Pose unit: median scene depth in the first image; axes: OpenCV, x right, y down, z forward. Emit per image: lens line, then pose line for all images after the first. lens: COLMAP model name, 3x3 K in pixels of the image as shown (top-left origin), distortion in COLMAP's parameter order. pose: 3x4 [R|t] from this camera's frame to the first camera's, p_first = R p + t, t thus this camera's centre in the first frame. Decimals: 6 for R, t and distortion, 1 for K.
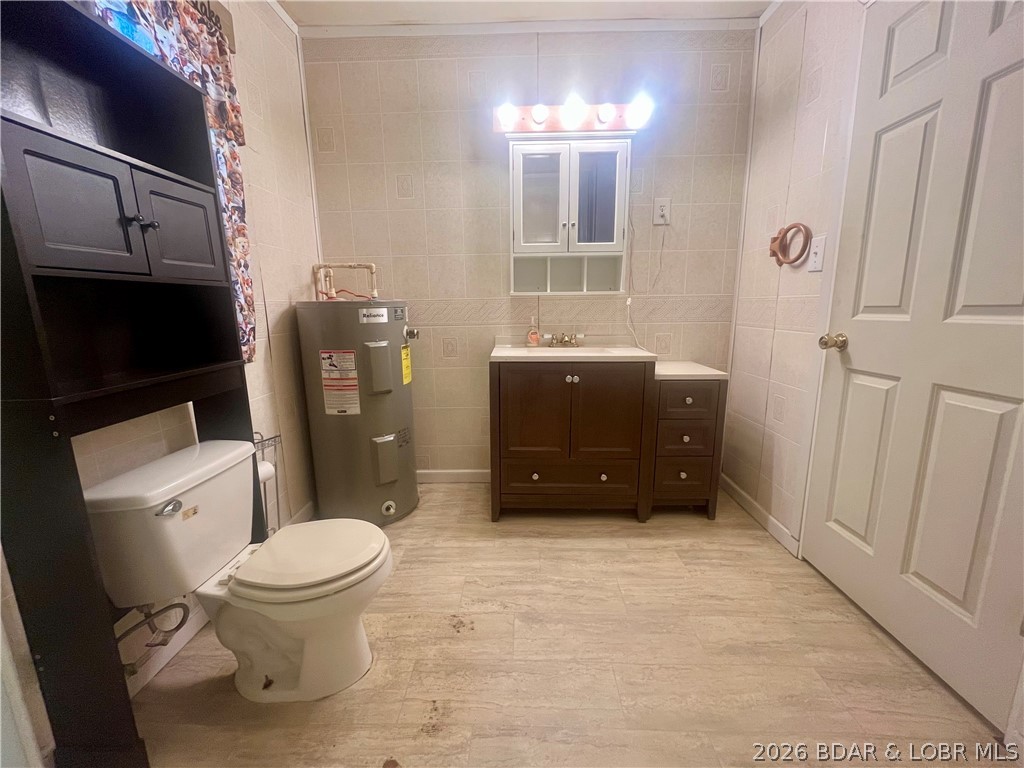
lens RADIAL K [[413.4, 0, 511.0], [0, 413.4, 385.4], [0, 0, 1]] dist [-0.001607, 0.000439]
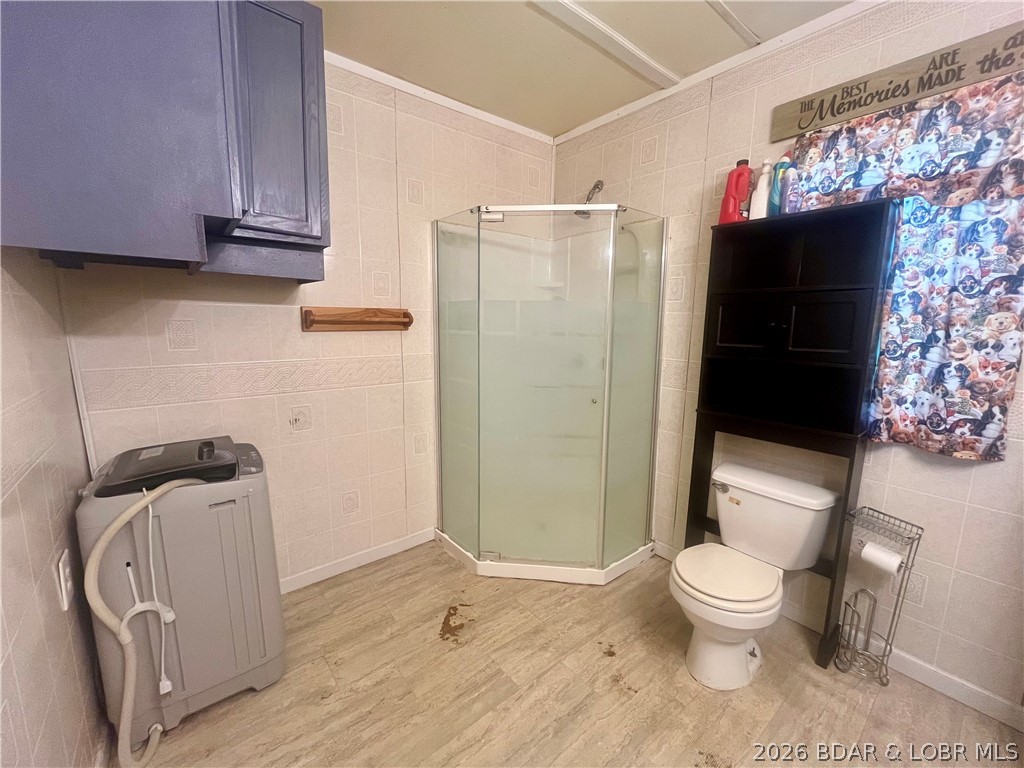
lens RADIAL K [[413.4, 0, 512.8], [0, 413.4, 385.5], [0, 0, 1]] dist [-0.001607, 0.000439]
pose [[-0.762660, 0.105376, -0.638158, 0.710935], [-0.127054, 0.943009, 0.307557, -0.409788], [0.634198, 0.315641, -0.705807, 1.179542]]
